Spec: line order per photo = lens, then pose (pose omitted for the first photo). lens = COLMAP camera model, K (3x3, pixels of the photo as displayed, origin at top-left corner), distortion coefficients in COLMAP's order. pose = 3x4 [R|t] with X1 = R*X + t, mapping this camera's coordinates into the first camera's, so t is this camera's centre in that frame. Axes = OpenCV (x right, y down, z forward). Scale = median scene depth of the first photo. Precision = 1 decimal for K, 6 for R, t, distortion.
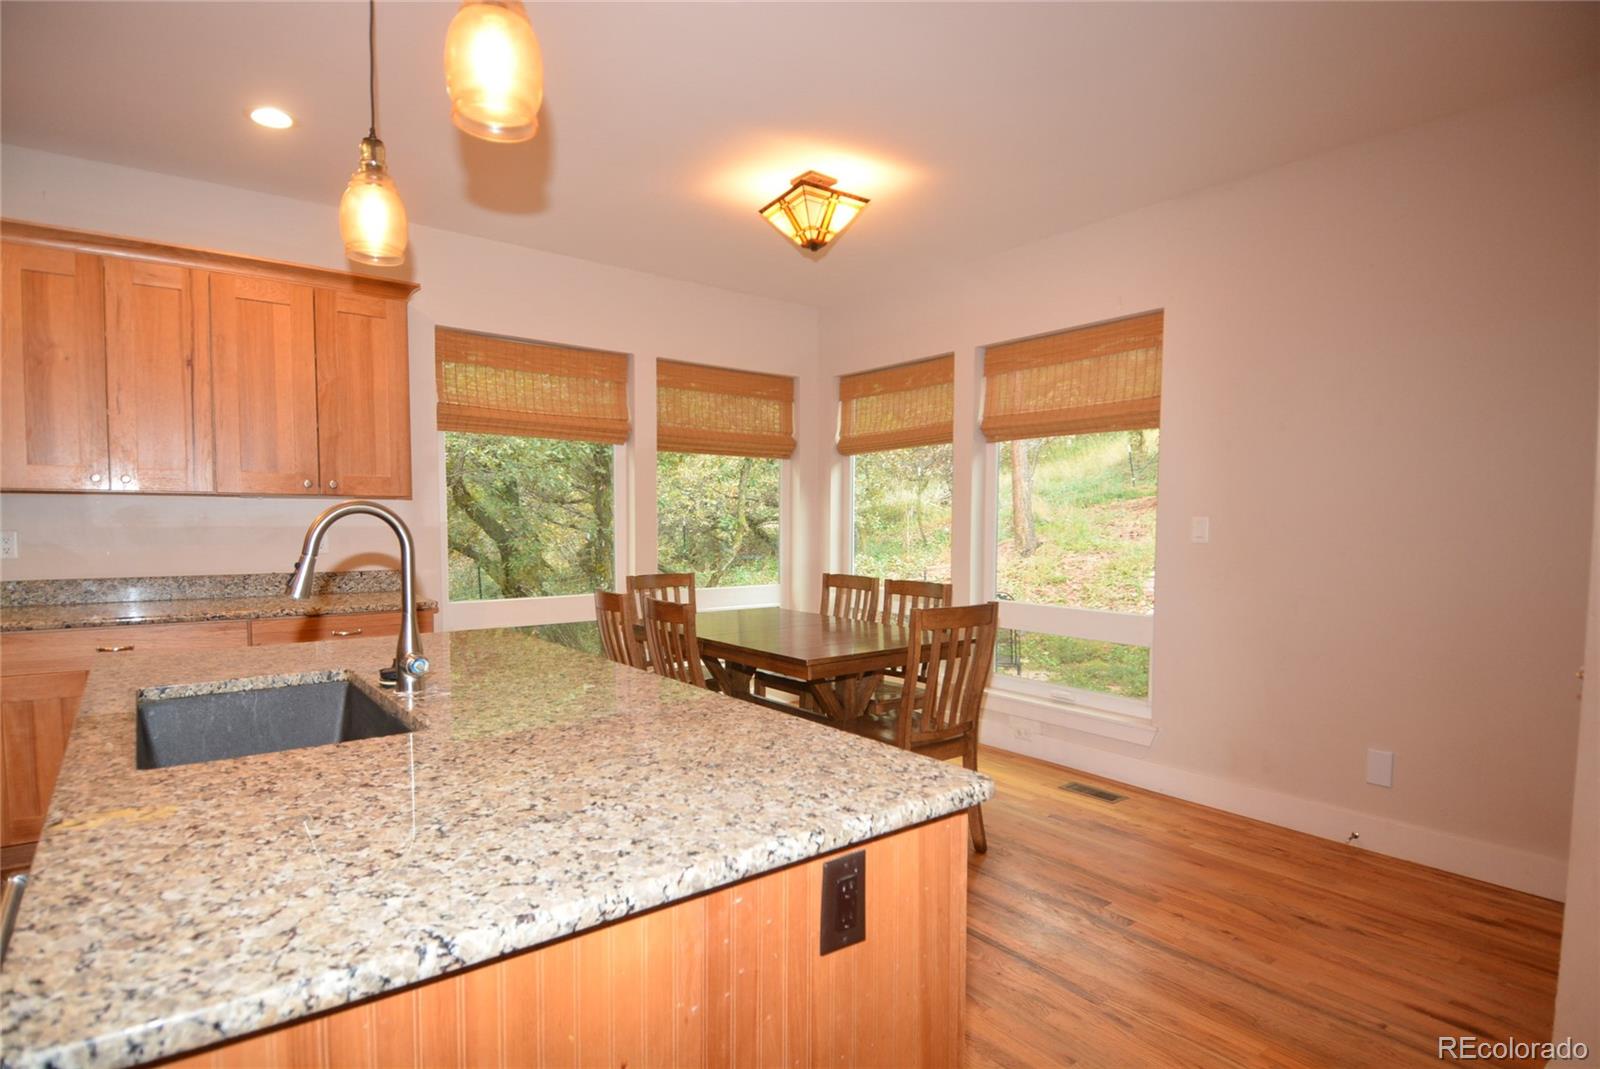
lens RADIAL K [[843.0, 0, 804.7], [0, 843.0, 572.4], [0, 0, 1]] dist [0.026164, -0.030303]
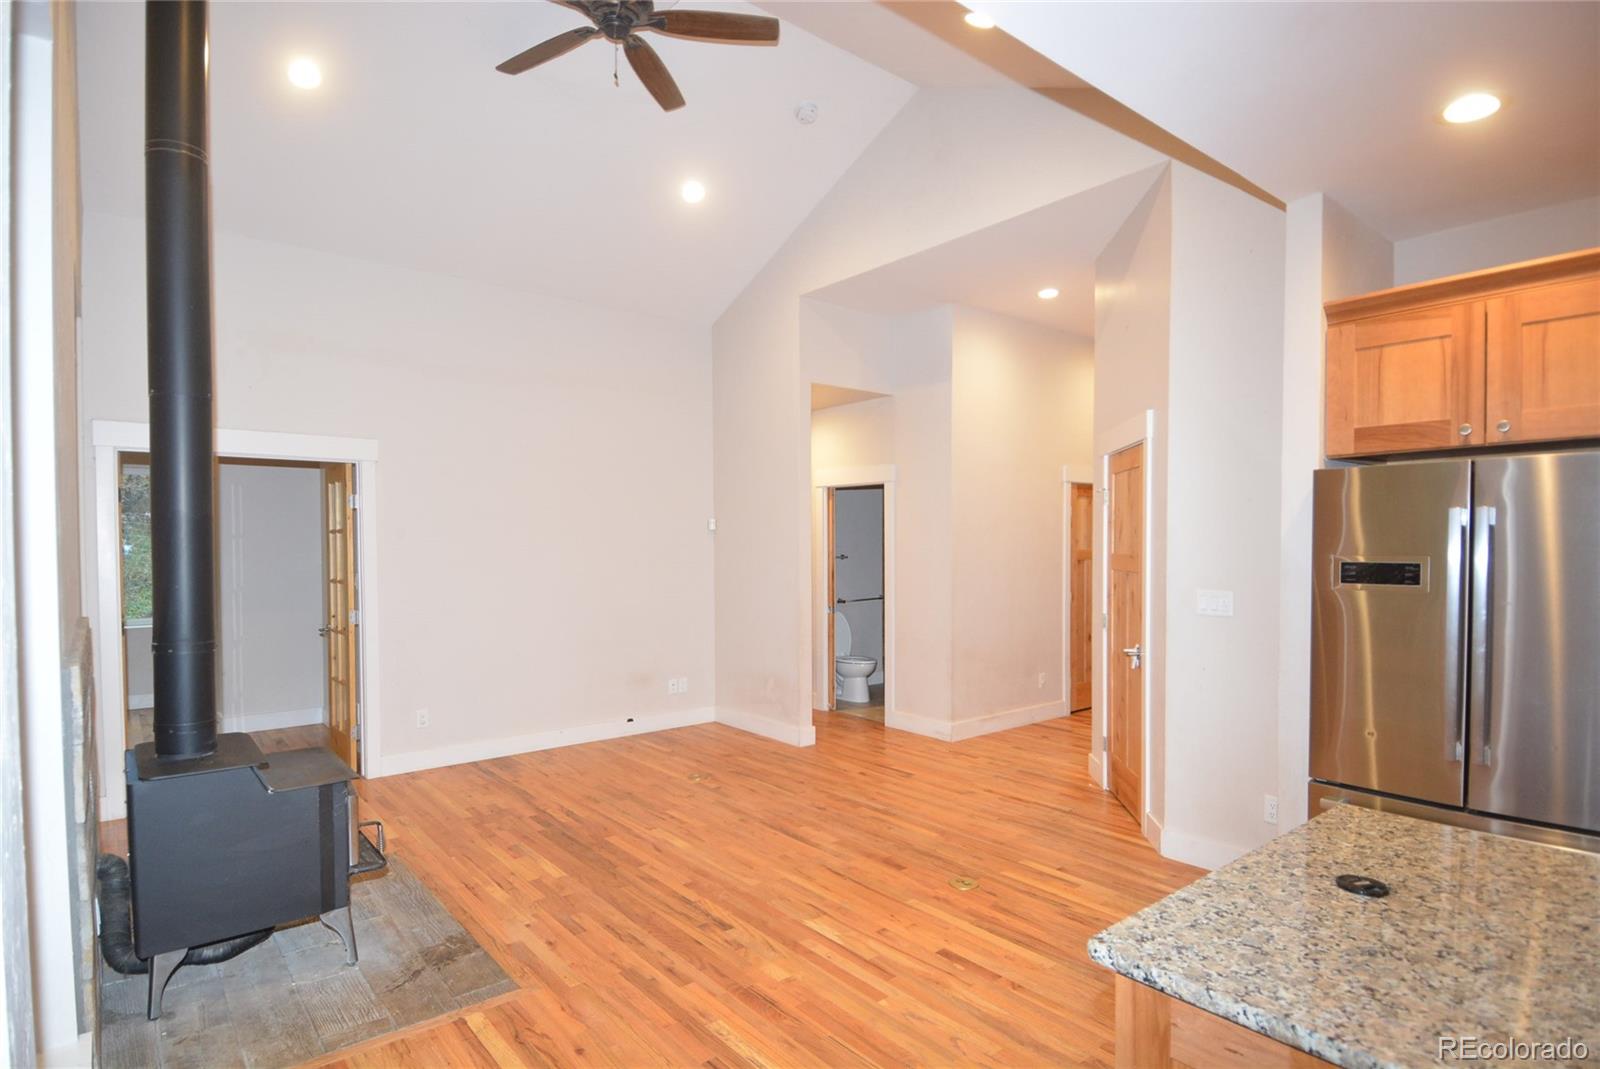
lens RADIAL K [[843.0, 0, 802.4], [0, 843.0, 561.2], [0, 0, 1]] dist [0.026164, -0.030303]
pose [[-0.999858, -0.009133, -0.014184, 0.214904], [-0.010331, 0.996174, 0.086779, -0.113905], [0.013337, 0.086913, -0.996127, 0.720336]]
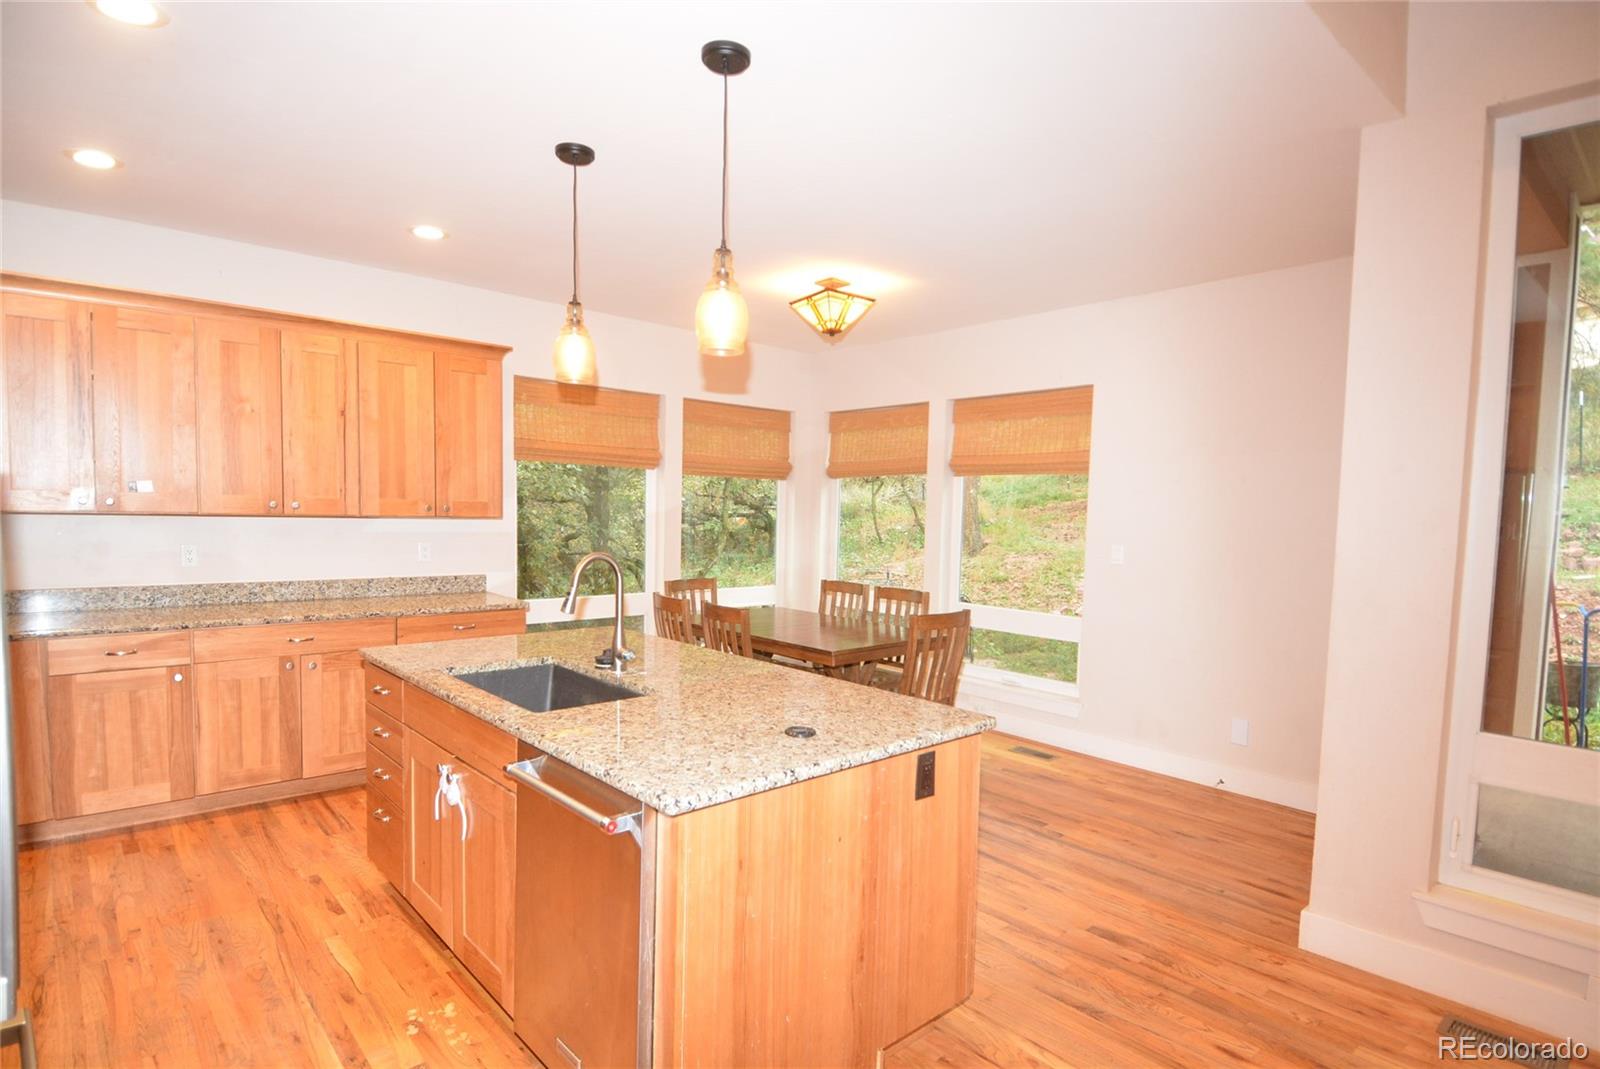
lens RADIAL K [[843.0, 0, 809.2], [0, 843.0, 564.6], [0, 0, 1]] dist [0.026164, -0.030303]
pose [[0.997101, 0.013506, 0.074880, -0.123565], [-0.013941, 0.999889, 0.005292, -0.037785], [-0.074801, -0.006320, 0.997178, -0.312797]]
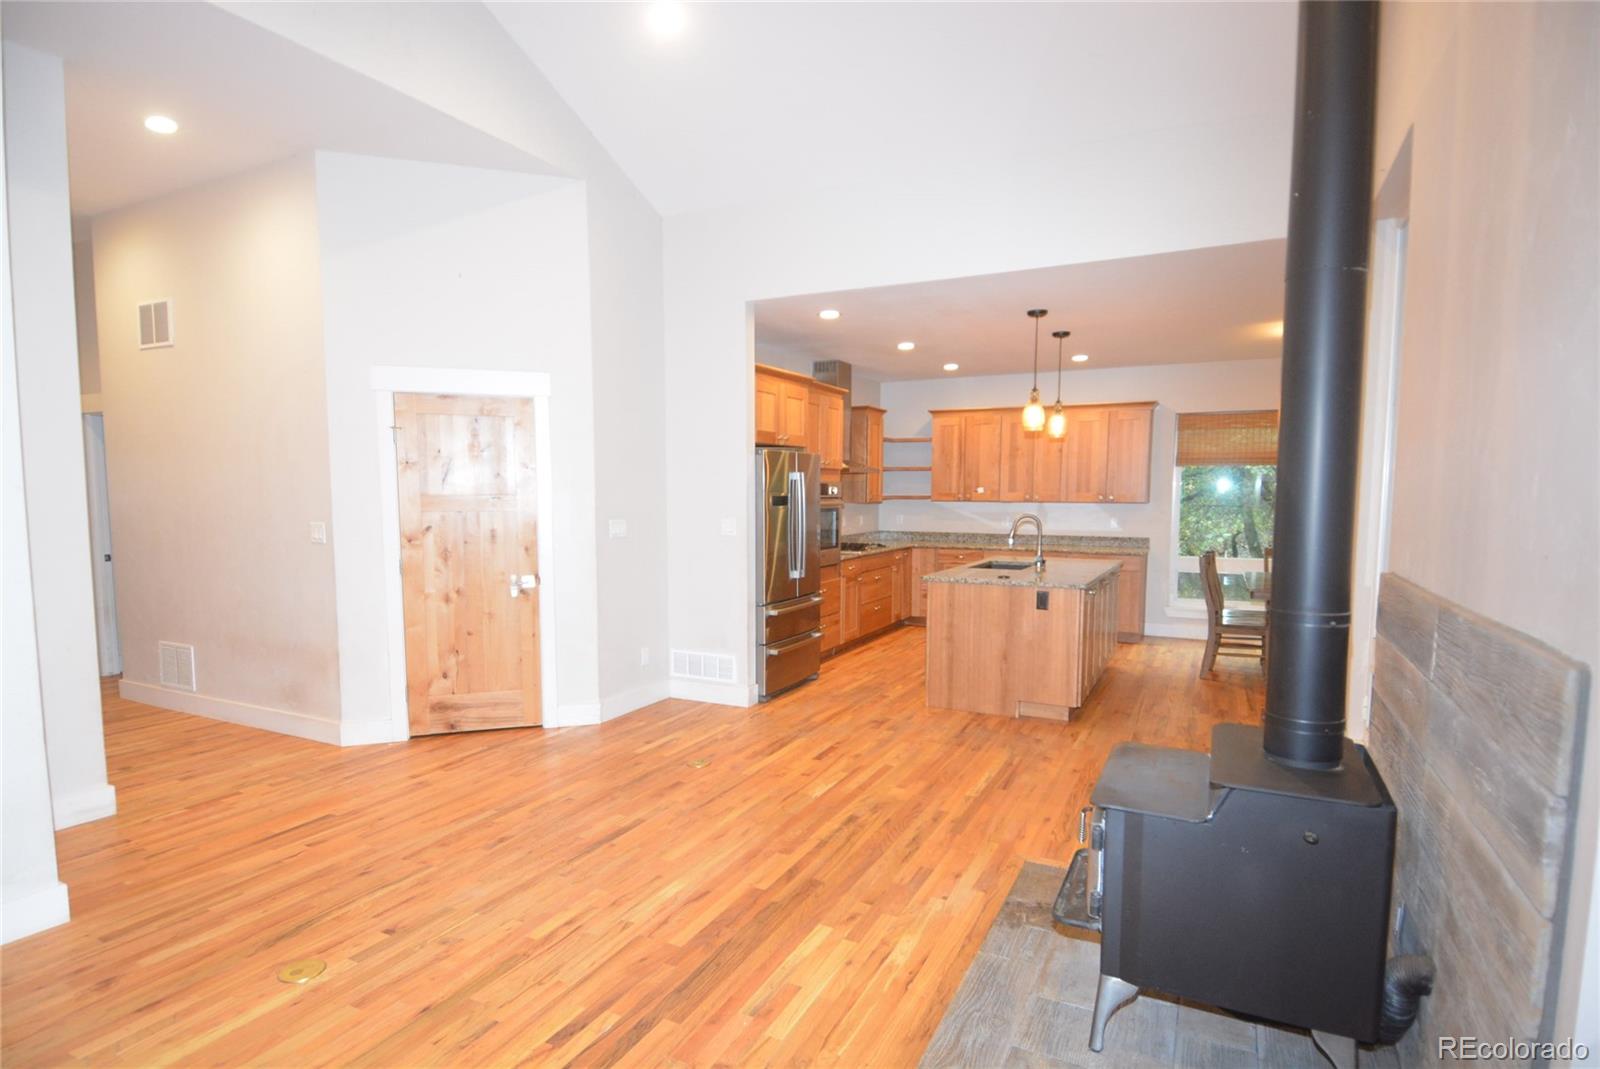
lens RADIAL K [[843.0, 0, 786.0], [0, 843.0, 575.9], [0, 0, 1]] dist [0.026164, -0.030303]
pose [[0.409932, 0.084529, -0.908191, 1.250678], [-0.053798, 0.996204, 0.068438, -0.003907], [0.910528, 0.020804, 0.412923, -0.774059]]
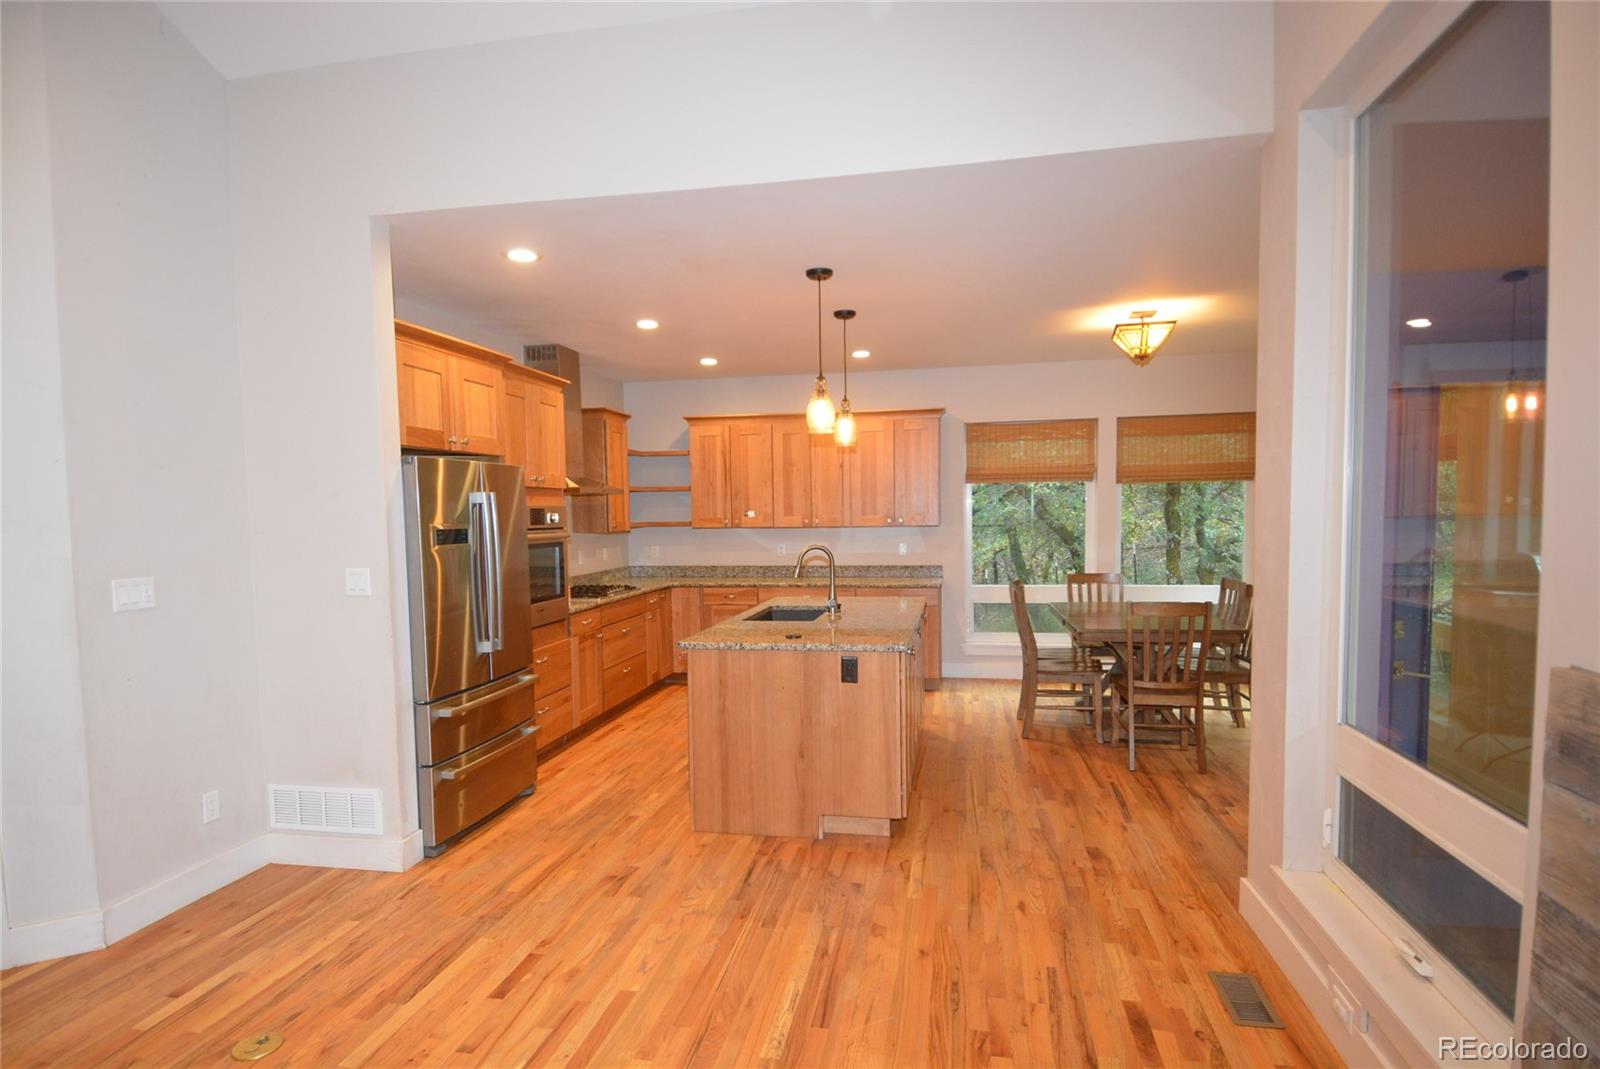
lens RADIAL K [[843.0, 0, 803.4], [0, 843.0, 562.0], [0, 0, 1]] dist [0.026164, -0.030303]
pose [[0.656342, 0.026015, -0.754015, 0.807786], [-0.024916, 0.999608, 0.012801, -0.030111], [0.754052, 0.010385, 0.656732, -0.457538]]
